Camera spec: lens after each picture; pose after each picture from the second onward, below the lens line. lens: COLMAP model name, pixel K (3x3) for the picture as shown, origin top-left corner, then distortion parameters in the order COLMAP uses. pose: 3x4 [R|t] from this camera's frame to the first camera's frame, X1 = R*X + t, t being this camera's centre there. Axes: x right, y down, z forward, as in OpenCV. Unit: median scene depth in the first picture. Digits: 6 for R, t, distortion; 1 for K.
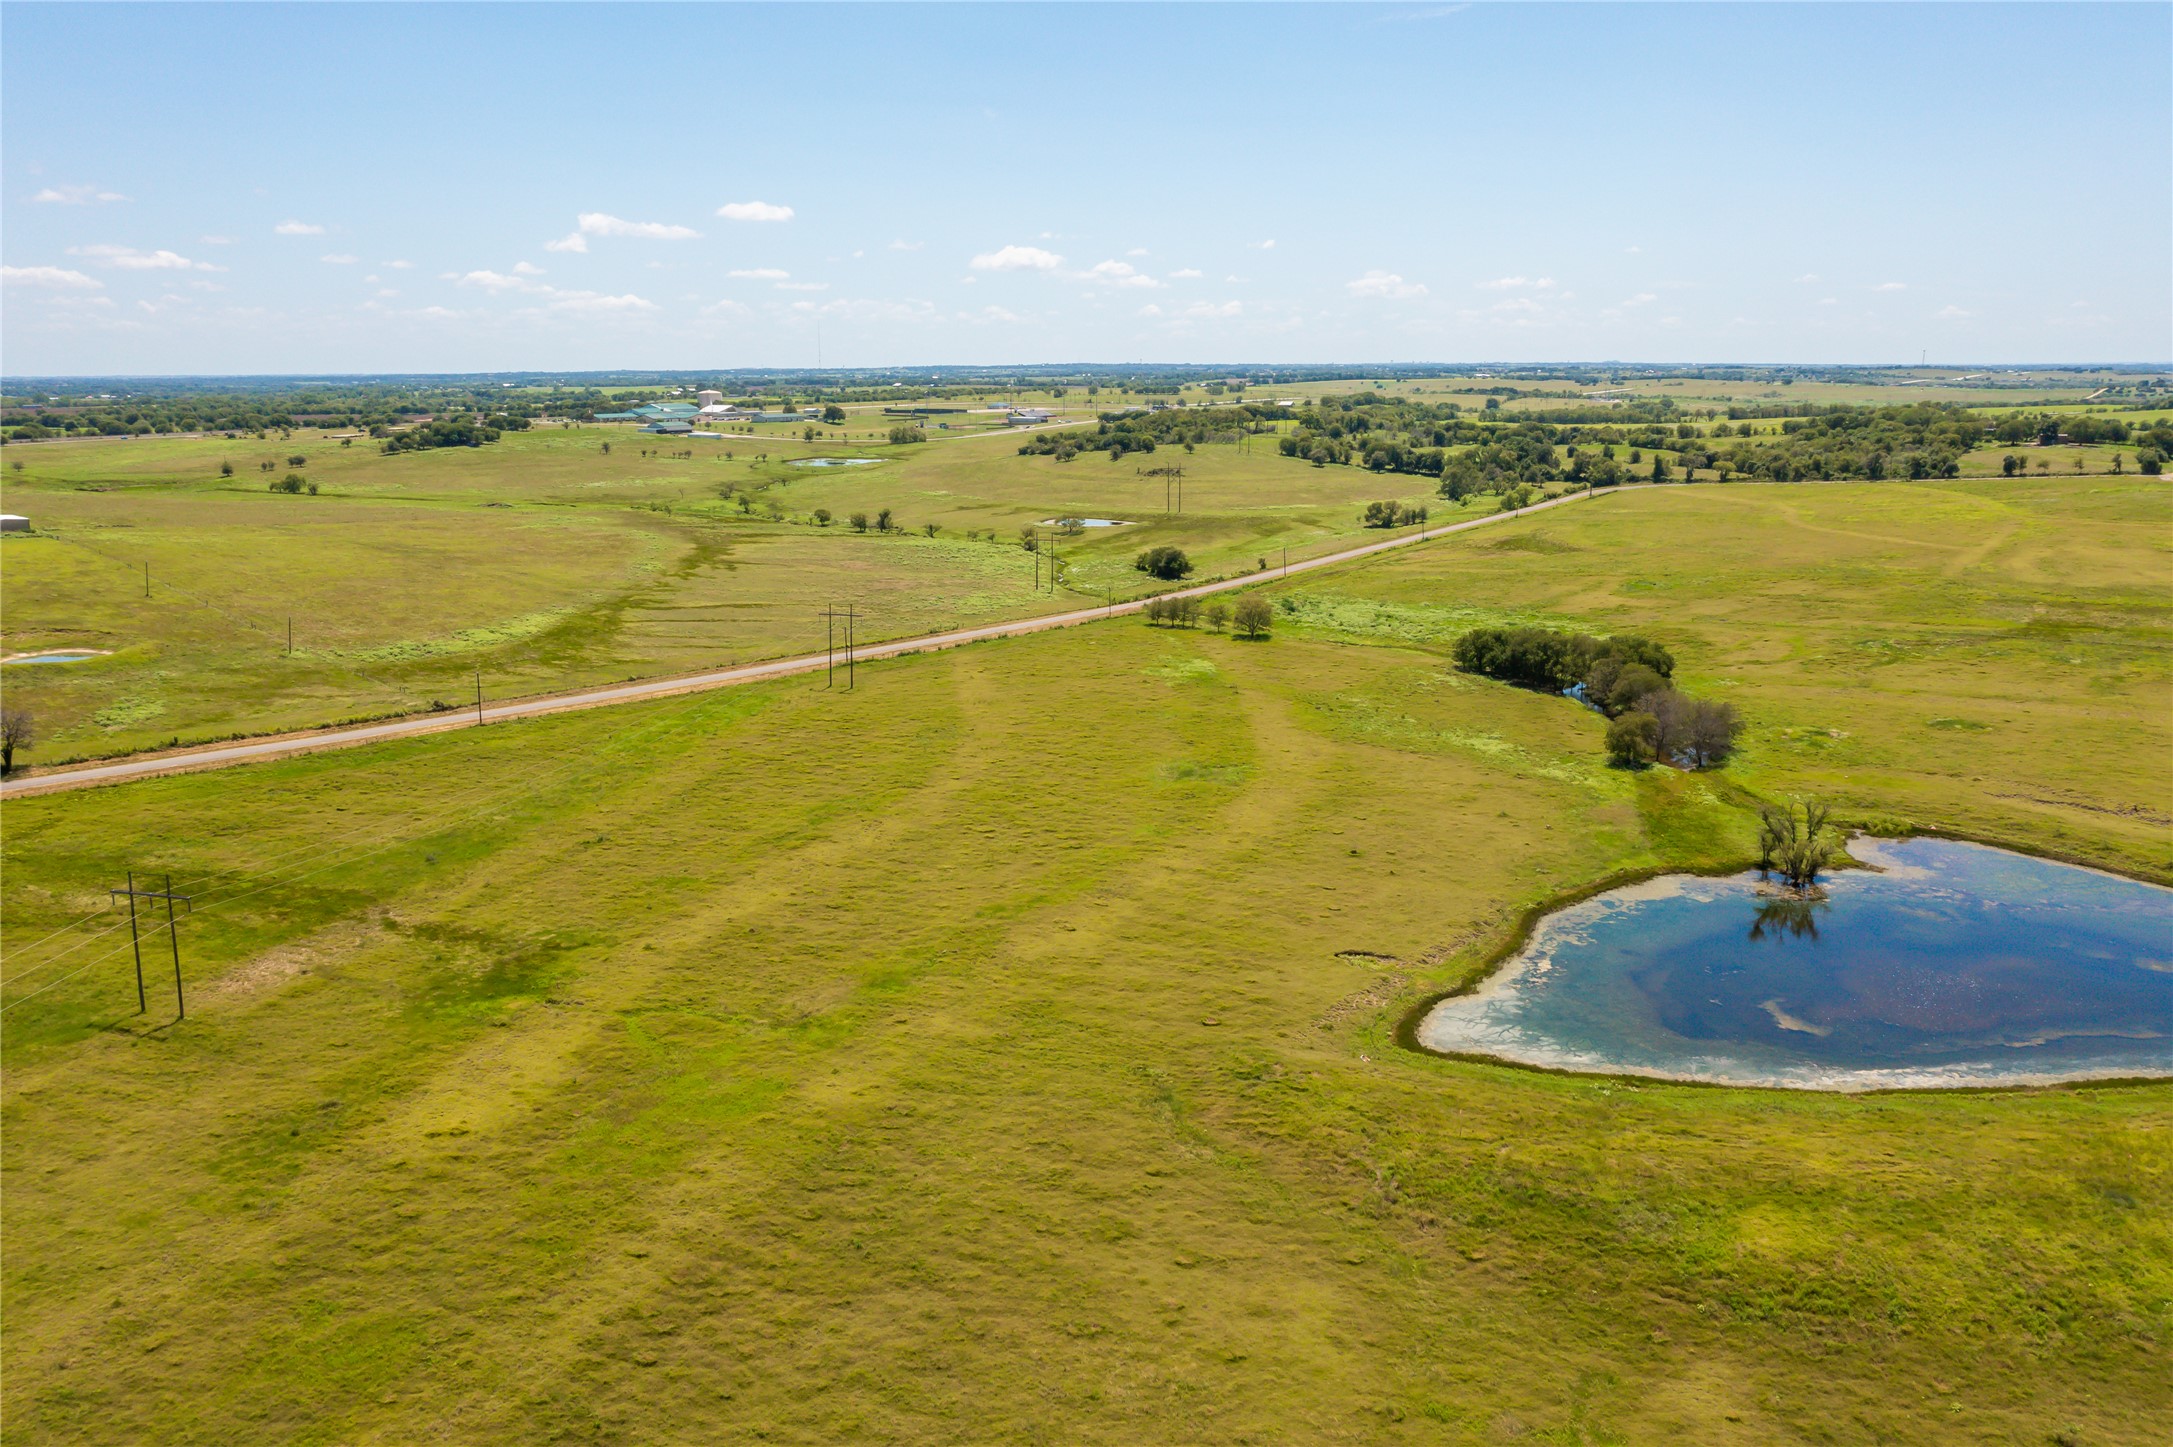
lens RADIAL K [[1706.5, 0, 1092.5], [0, 1706.5, 679.1], [0, 0, 1]] dist [-0.016790, 0.005952]
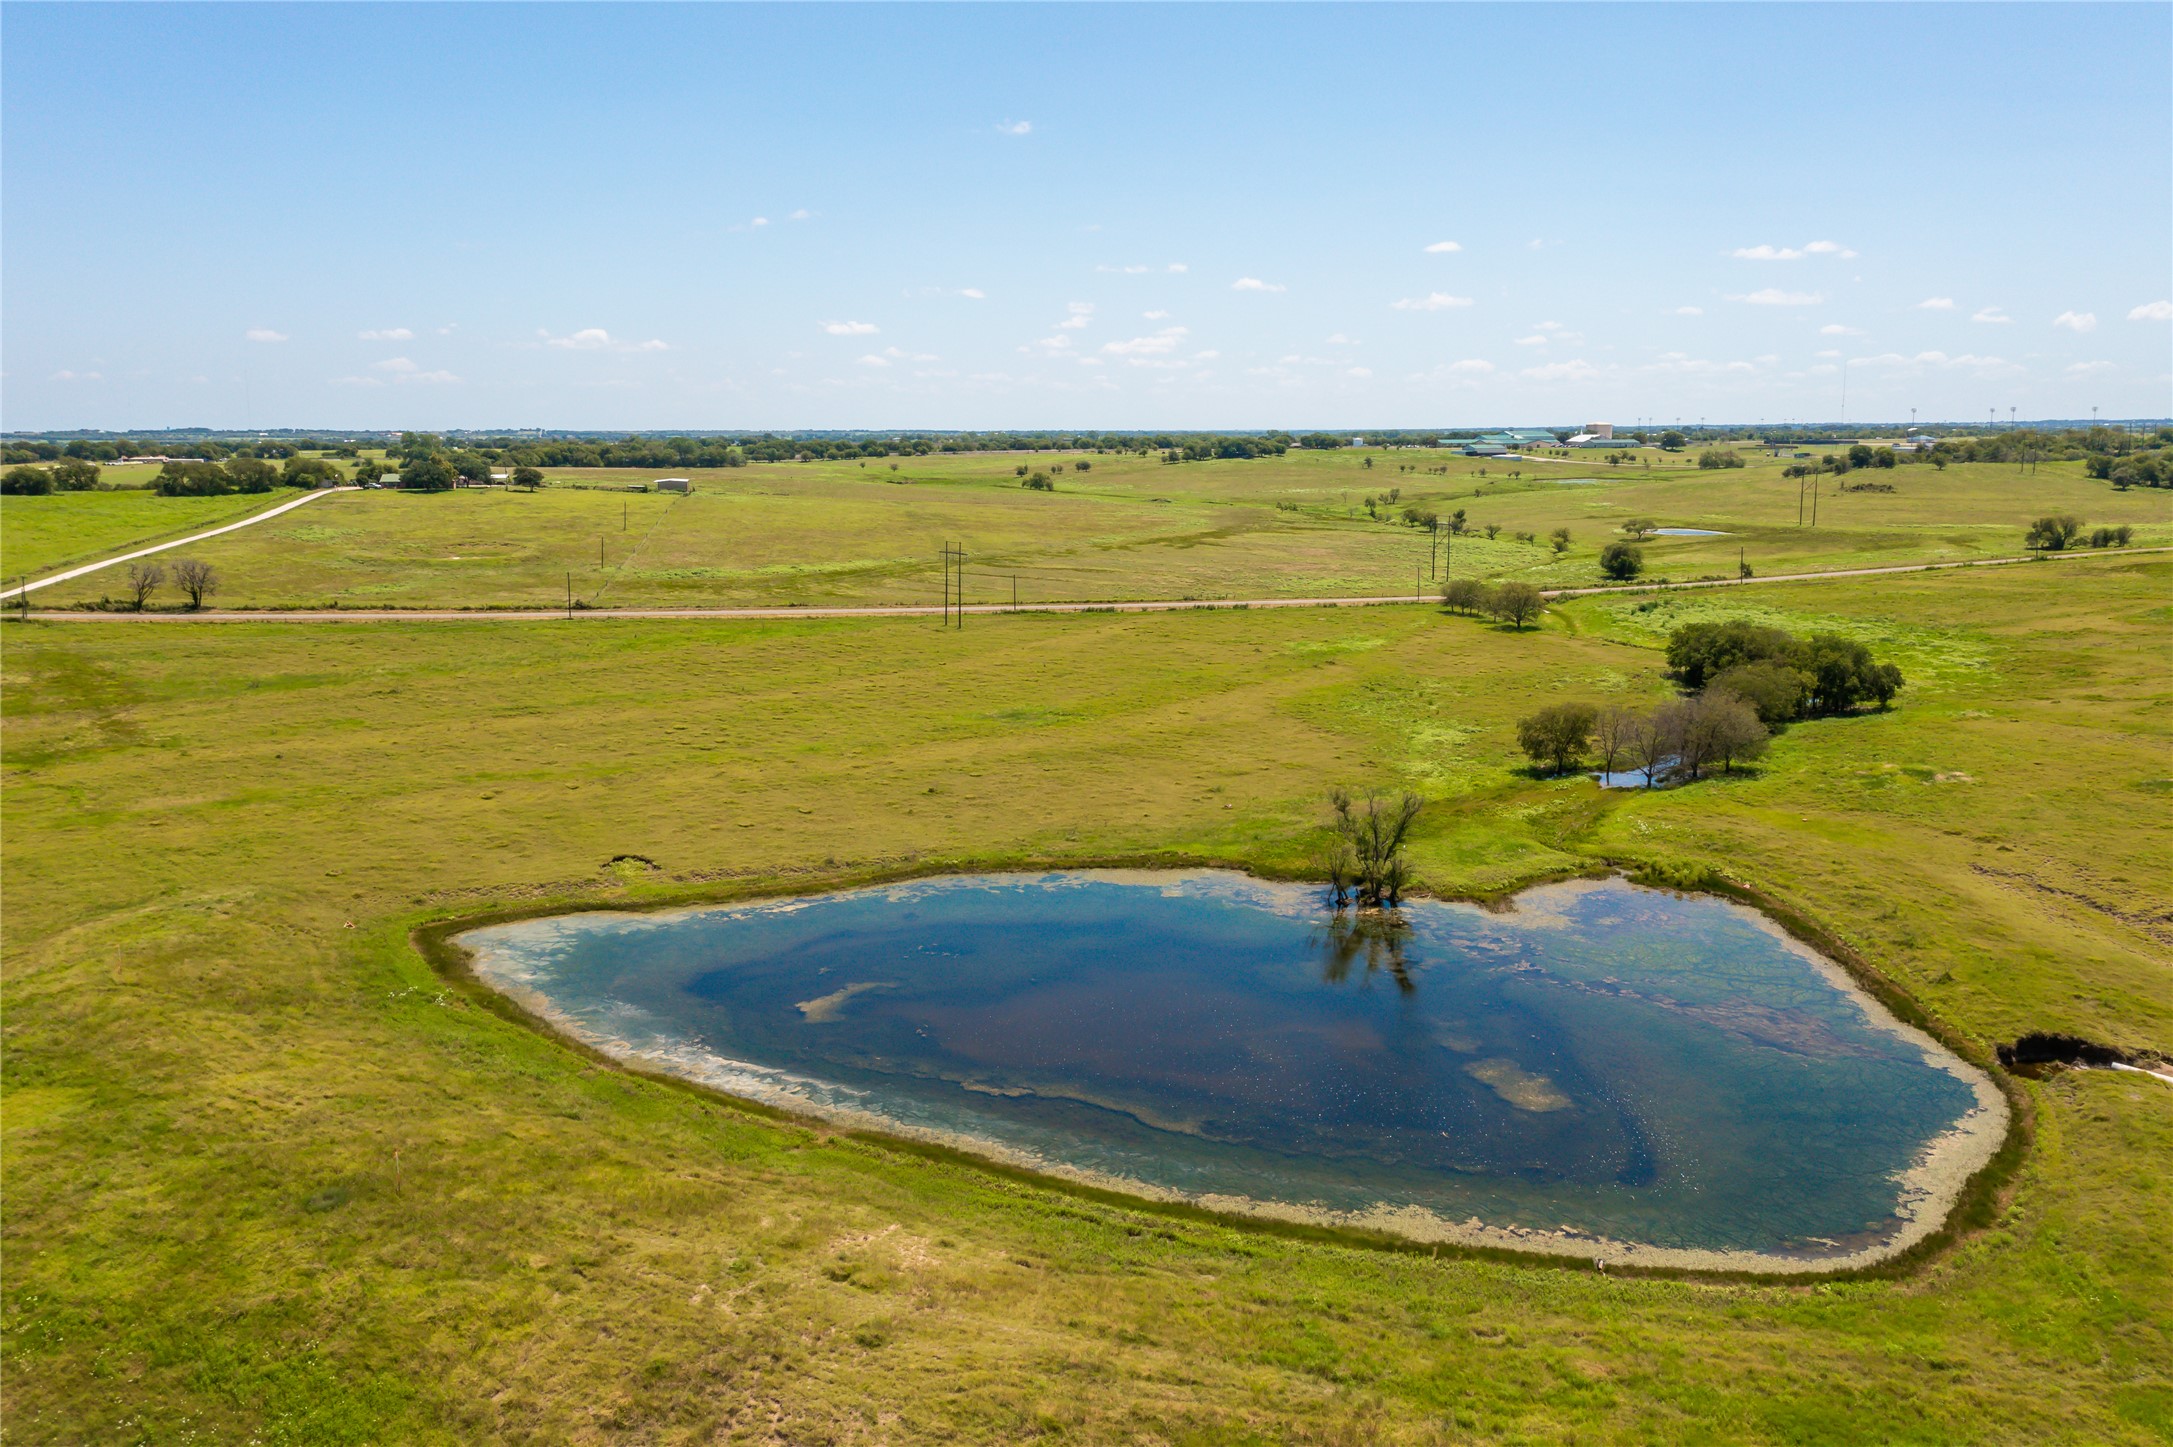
lens RADIAL K [[1694.5, 0, 1089.8], [0, 1694.5, 729.1], [0, 0, 1]] dist [-0.016050, 0.004734]
pose [[0.815487, 0.101942, -0.569727, 0.249863], [-0.103598, 0.994179, 0.029602, 0.013618], [0.569428, 0.034883, 0.821301, 0.125286]]
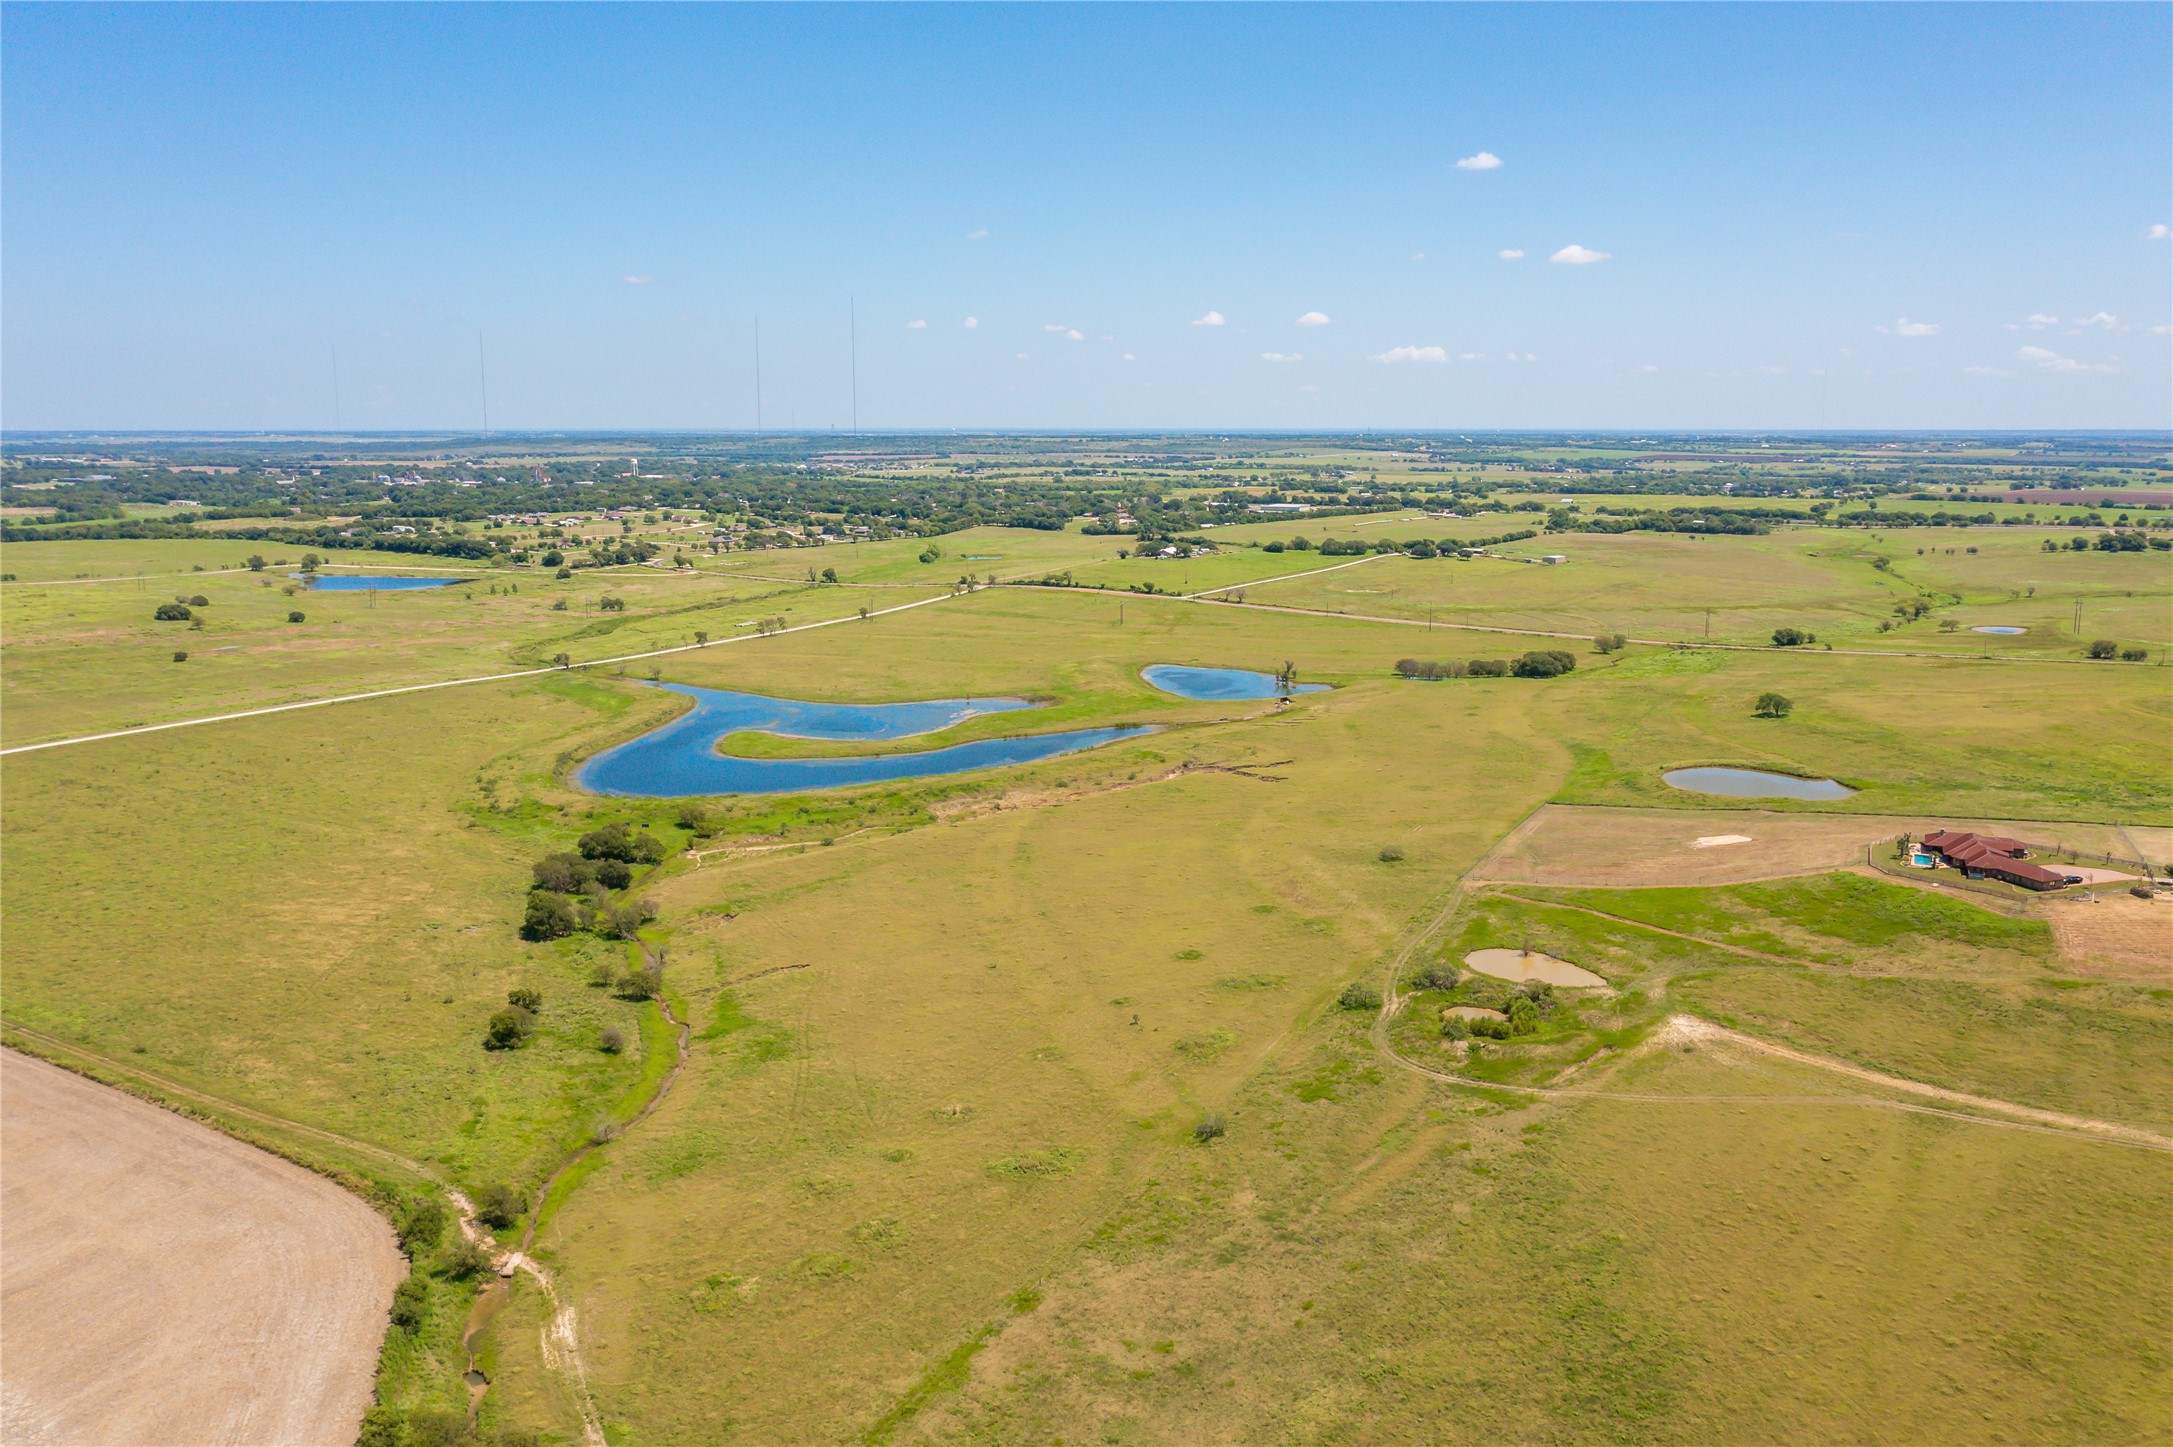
lens RADIAL K [[1706.6, 0, 1086.5], [0, 1706.6, 723.5], [0, 0, 1]] dist [-0.006884, 0.004375]
pose [[0.075162, 0.179593, -0.980865, 1.386711], [-0.181501, 0.969681, 0.163637, -0.109638], [0.980514, 0.165729, 0.105479, 0.076487]]
